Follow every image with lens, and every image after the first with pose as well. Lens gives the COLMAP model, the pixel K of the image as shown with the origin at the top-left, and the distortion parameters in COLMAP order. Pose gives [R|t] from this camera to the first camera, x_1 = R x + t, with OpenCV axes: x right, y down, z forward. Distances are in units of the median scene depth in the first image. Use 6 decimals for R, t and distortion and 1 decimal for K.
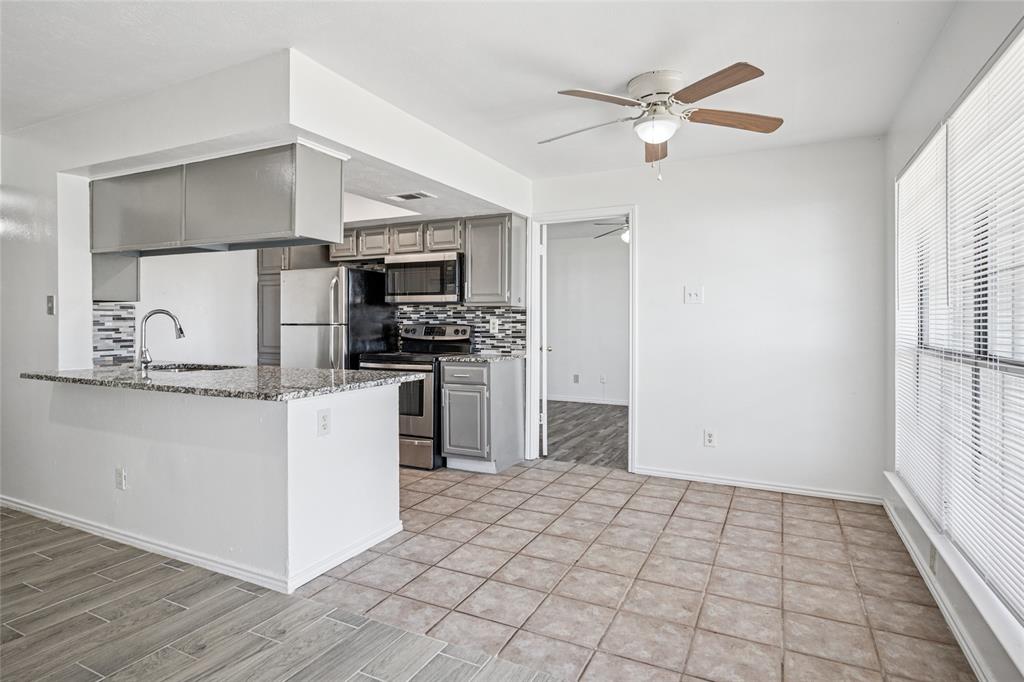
lens RADIAL K [[548.0, 0, 514.3], [0, 548.0, 324.2], [0, 0, 1]] dist [-0.002858, -0.000205]
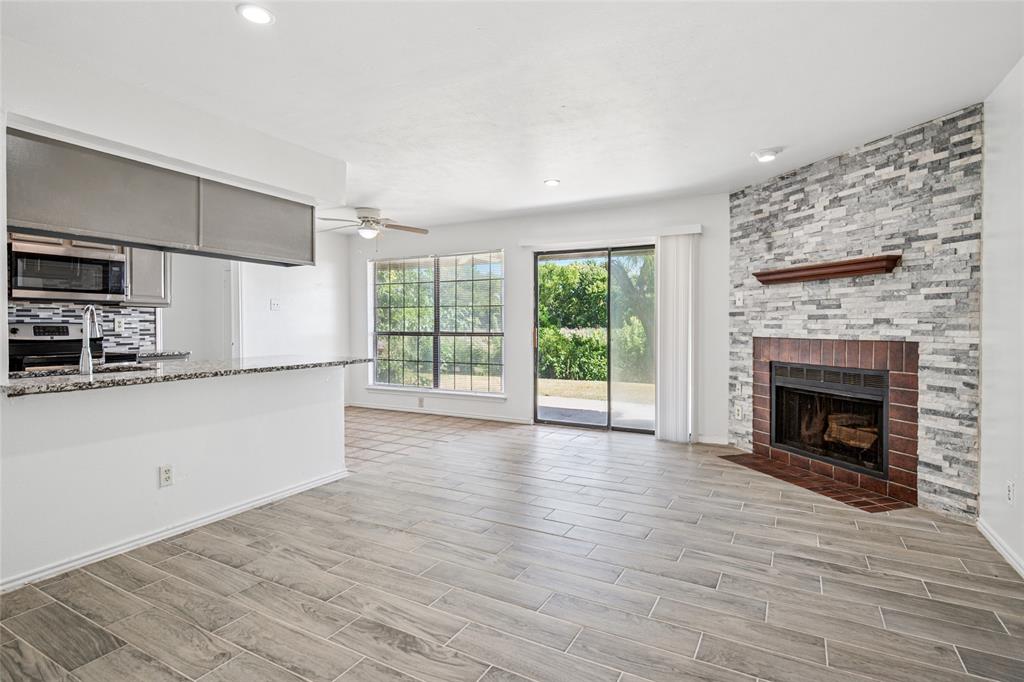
lens RADIAL K [[521.1, 0, 512.9], [0, 521.1, 330.1], [0, 0, 1]] dist [0.001616, 0.000157]
pose [[0.045546, -0.011070, 0.998901, -1.011227], [0.002730, 0.999936, 0.010957, 0.004631], [-0.998959, 0.002228, 0.045573, 0.198084]]
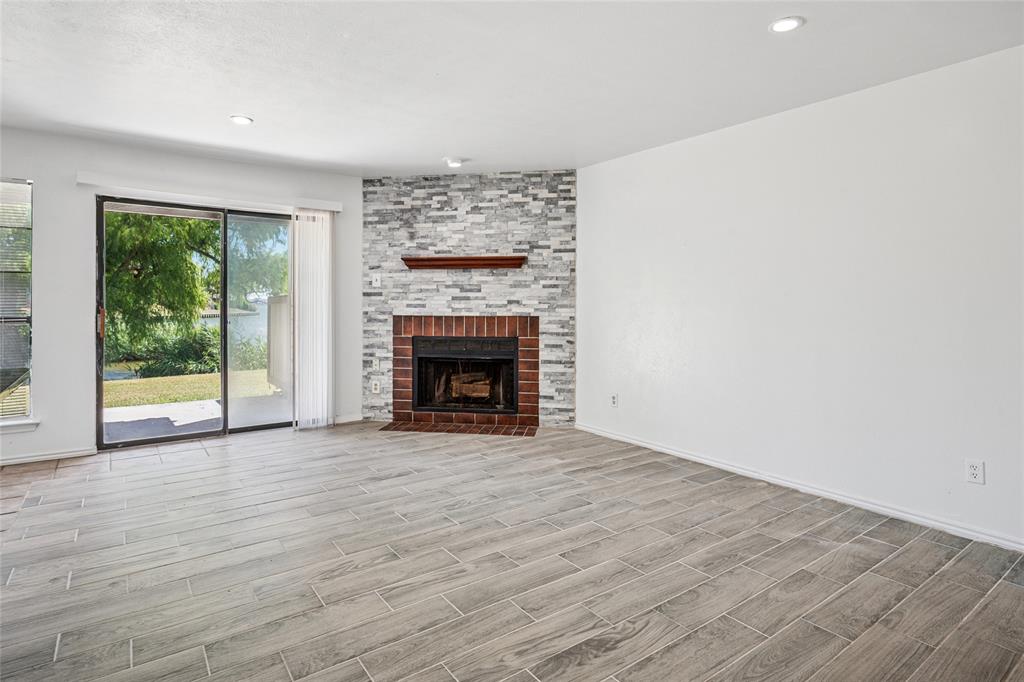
lens RADIAL K [[539.1, 0, 507.3], [0, 539.1, 307.1], [0, 0, 1]] dist [-0.000280, -0.000482]
pose [[-0.881804, -0.005093, 0.471588, -0.742679], [-0.001460, 0.999966, 0.008071, 0.002982], [-0.471613, 0.006429, -0.881782, 0.665515]]
